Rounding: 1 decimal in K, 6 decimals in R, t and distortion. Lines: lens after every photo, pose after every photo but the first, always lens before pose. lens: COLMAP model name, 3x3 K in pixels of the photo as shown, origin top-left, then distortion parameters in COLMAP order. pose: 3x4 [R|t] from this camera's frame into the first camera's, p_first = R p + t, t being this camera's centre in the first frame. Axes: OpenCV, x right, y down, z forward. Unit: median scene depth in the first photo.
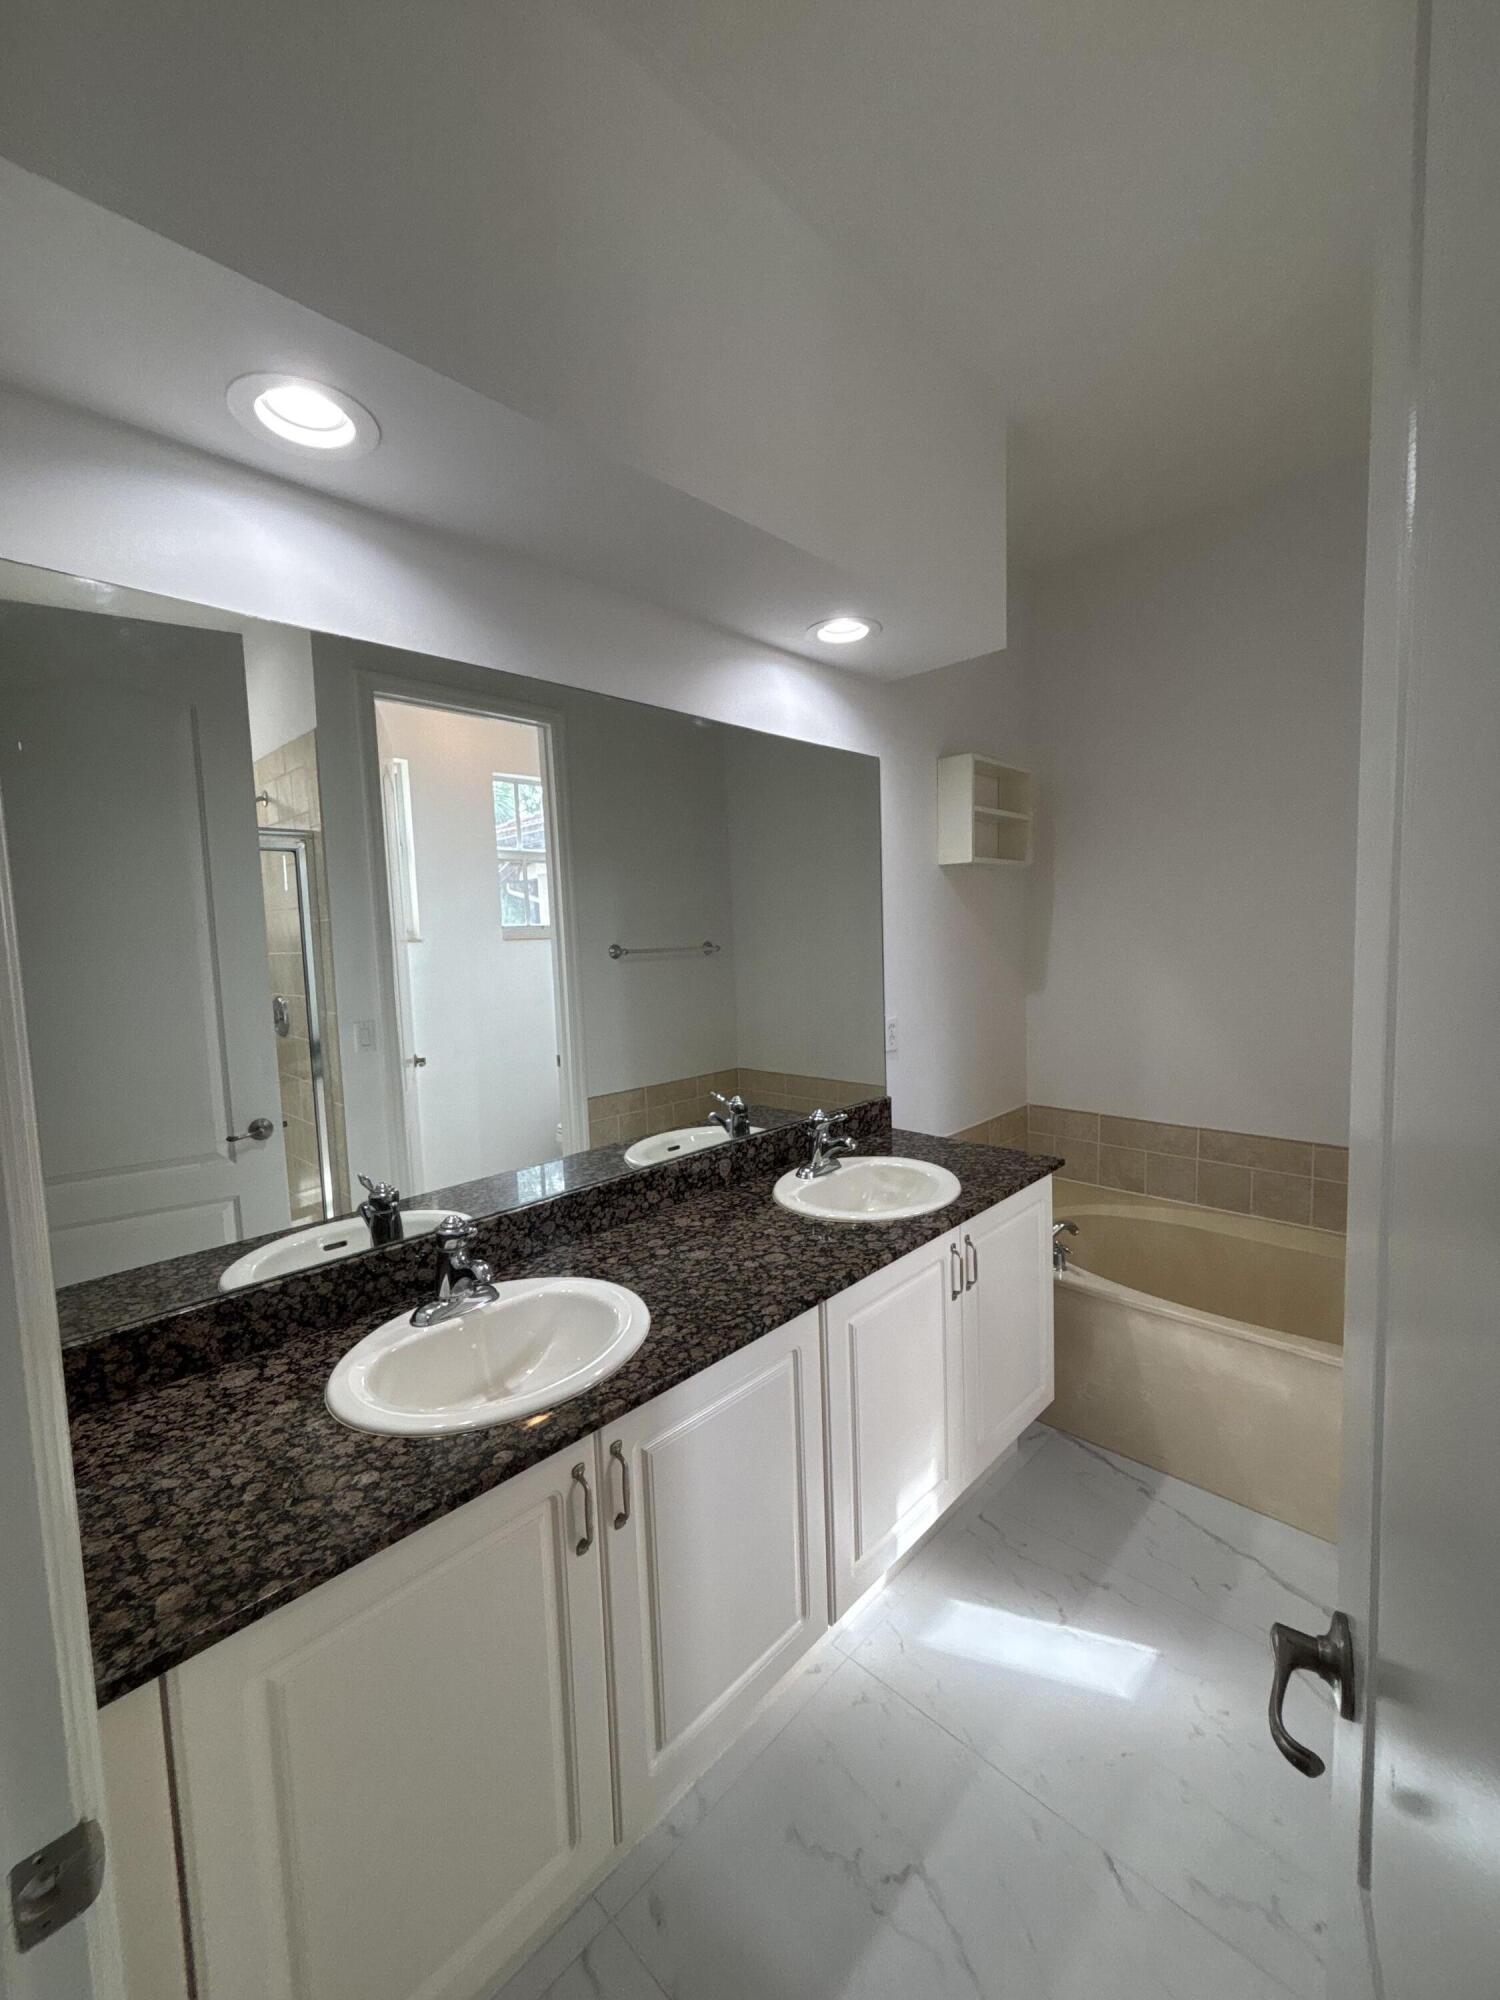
lens RADIAL K [[805.4, 0, 750.6], [0, 805.4, 998.6], [0, 0, 1]] dist [-0.000935, 0.000589]
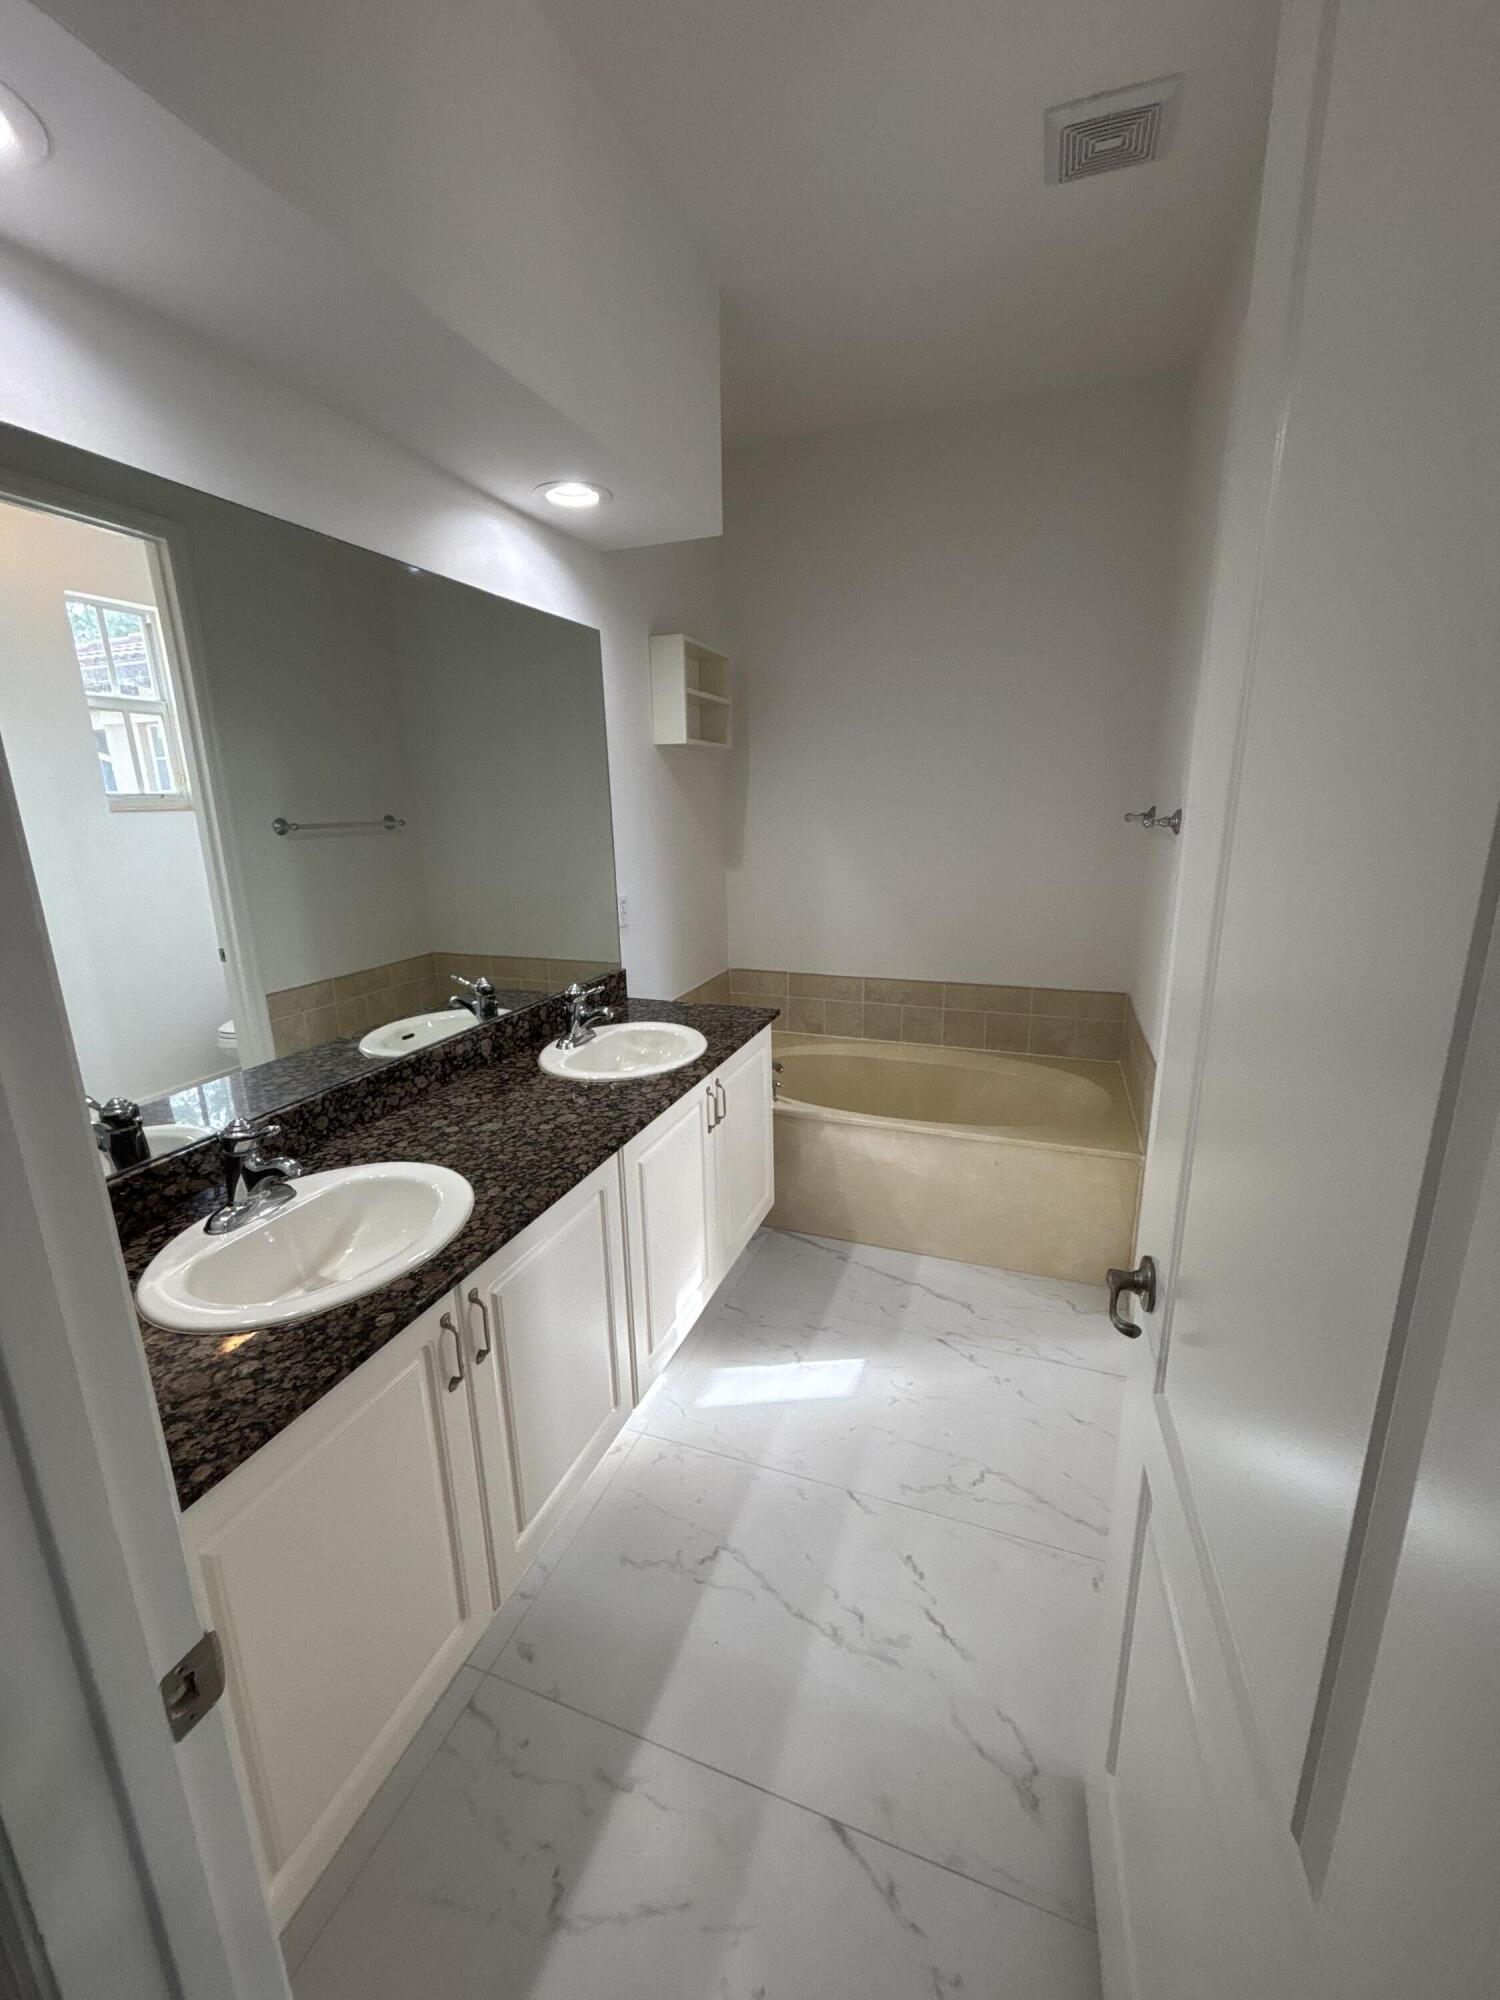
lens RADIAL K [[805.4, 0, 751.6], [0, 805.4, 998.3], [0, 0, 1]] dist [-0.000935, 0.000589]
pose [[0.913833, -0.081194, 0.397890, -0.132370], [0.019186, 0.987346, 0.157414, -0.004542], [-0.405637, -0.136216, 0.903828, -0.054004]]
